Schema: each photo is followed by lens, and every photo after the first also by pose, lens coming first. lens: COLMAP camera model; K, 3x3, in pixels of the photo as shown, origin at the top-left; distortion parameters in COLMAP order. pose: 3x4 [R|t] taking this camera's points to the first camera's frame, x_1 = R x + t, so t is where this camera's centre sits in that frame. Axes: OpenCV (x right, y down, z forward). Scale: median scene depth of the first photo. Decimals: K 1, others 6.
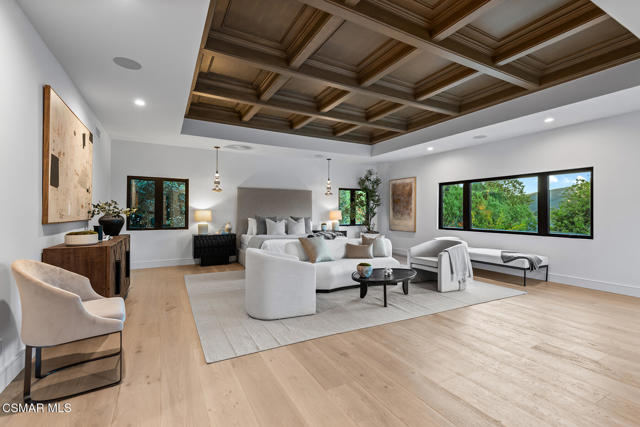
lens RADIAL K [[291.0, 0, 323.1], [0, 291.0, 209.8], [0, 0, 1]] dist [0.013894, -0.002694]
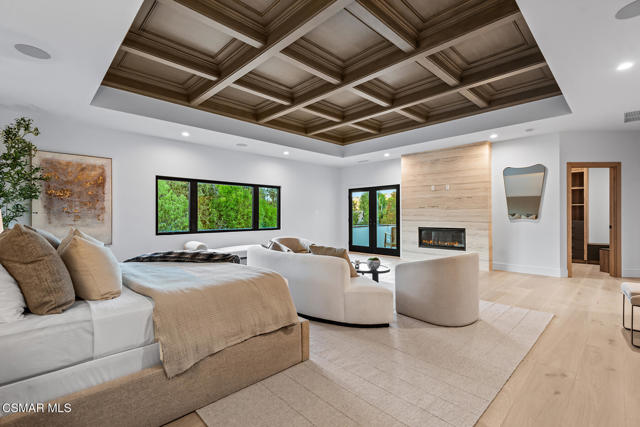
lens RADIAL K [[291.0, 0, 318.2], [0, 291.0, 215.9], [0, 0, 1]] dist [0.013894, -0.002694]
pose [[-0.260590, -0.005786, 0.965432, -0.569084], [-0.008252, 0.999959, 0.003766, 0.010593], [-0.965414, -0.006985, -0.260627, 0.952899]]
